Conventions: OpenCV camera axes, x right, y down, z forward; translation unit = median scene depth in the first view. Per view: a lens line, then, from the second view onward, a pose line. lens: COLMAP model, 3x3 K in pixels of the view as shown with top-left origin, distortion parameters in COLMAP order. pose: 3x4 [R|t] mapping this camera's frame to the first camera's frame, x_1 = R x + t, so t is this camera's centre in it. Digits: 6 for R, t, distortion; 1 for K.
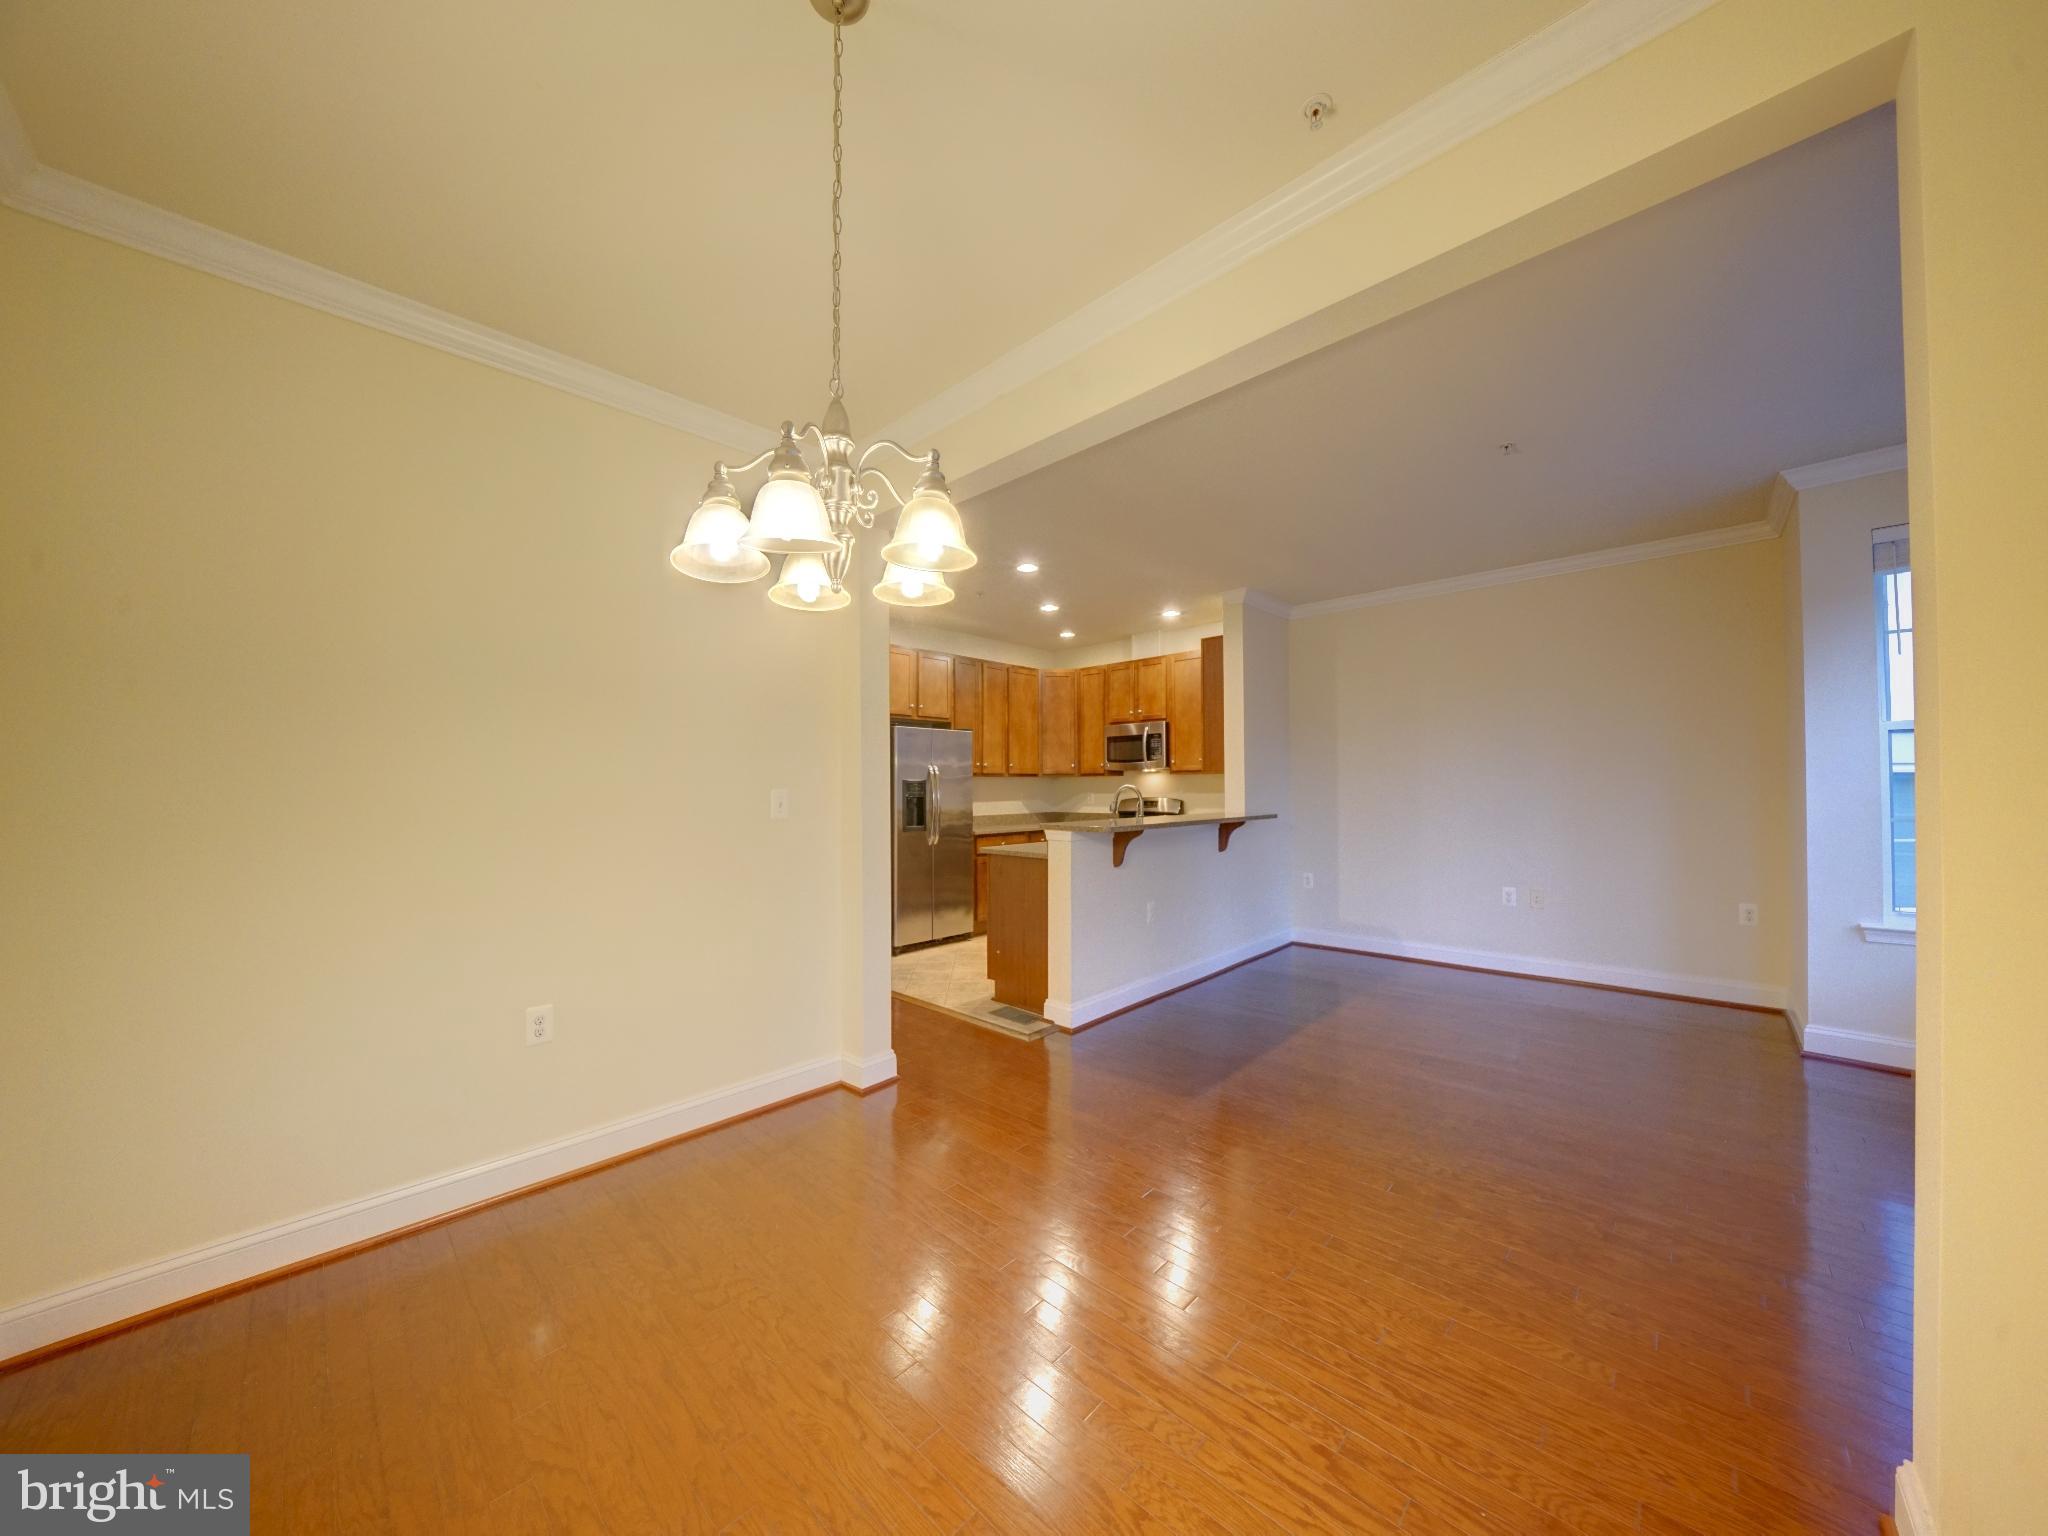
lens RADIAL K [[702.2, 0, 1004.2], [0, 702.2, 772.8], [0, 0, 1]] dist [-0.016913, -0.000169]
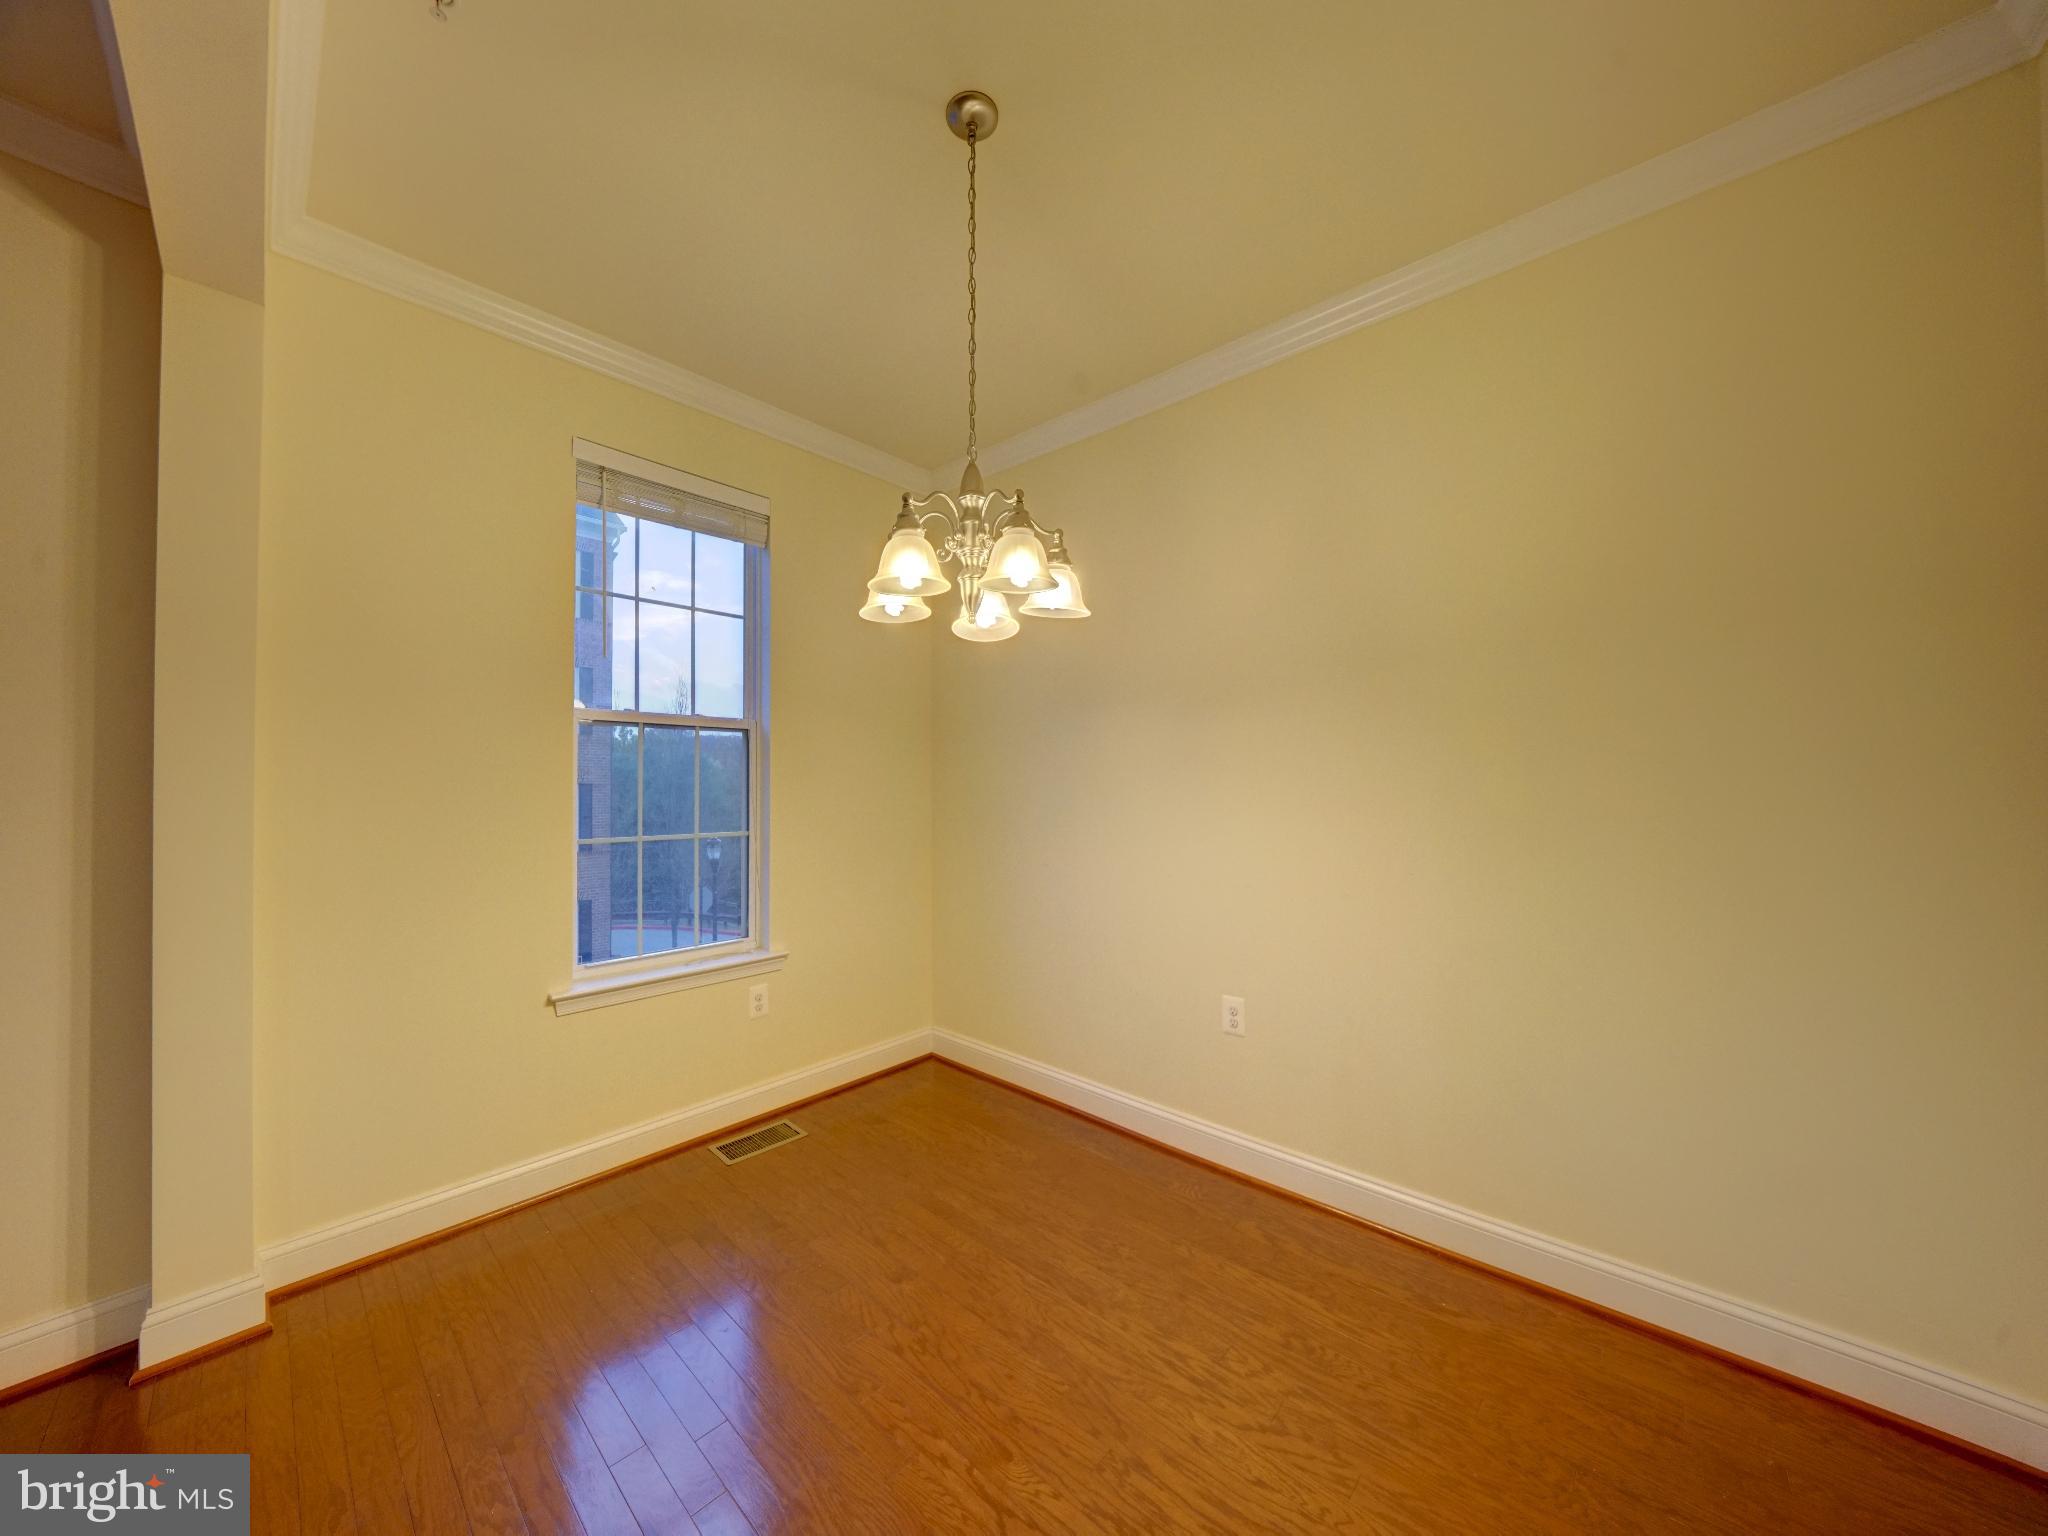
lens RADIAL K [[715.2, 0, 1001.8], [0, 715.2, 756.5], [0, 0, 1]] dist [-0.018792, -0.000094]
pose [[-0.999646, 0.007707, -0.025467, -0.062854], [0.009446, 0.997579, -0.068899, 0.014752], [0.024875, -0.069115, -0.997299, 0.552112]]
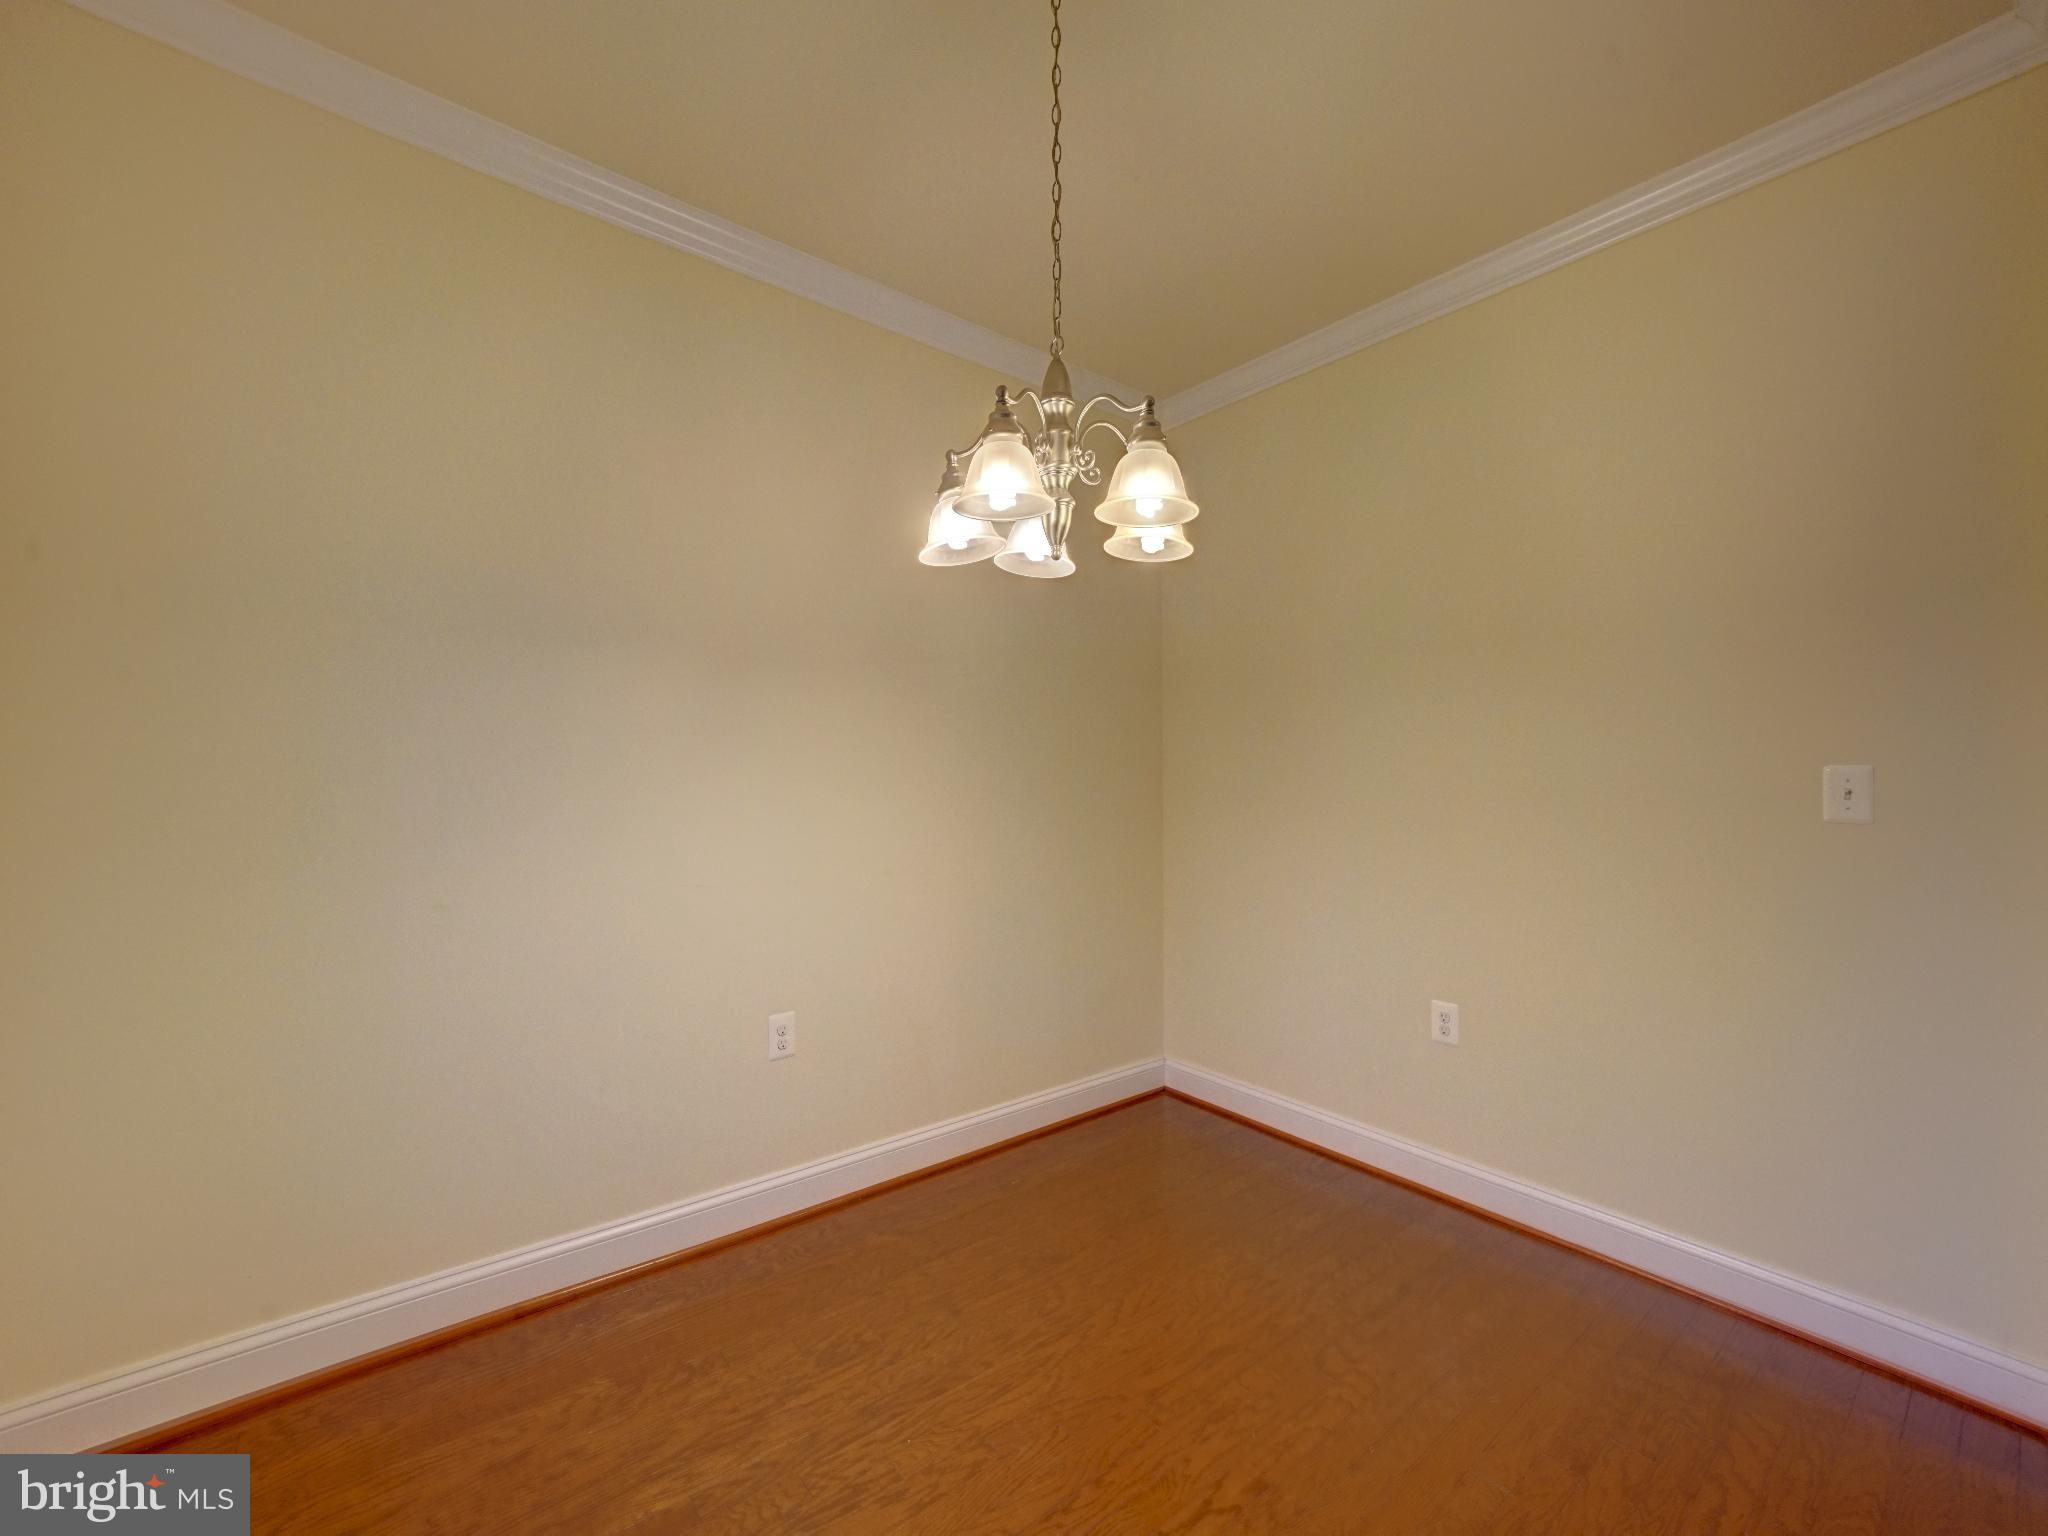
lens RADIAL K [[840.3, 0, 1024.0], [0, 840.3, 768.0], [0, 0, 1]] dist [-0.000858, 0.000104]
pose [[-0.106429, 0.001733, -0.994319, 0.225252], [0.019025, 0.999819, -0.000293, 0.007737], [0.994138, -0.018948, -0.106443, 0.261501]]
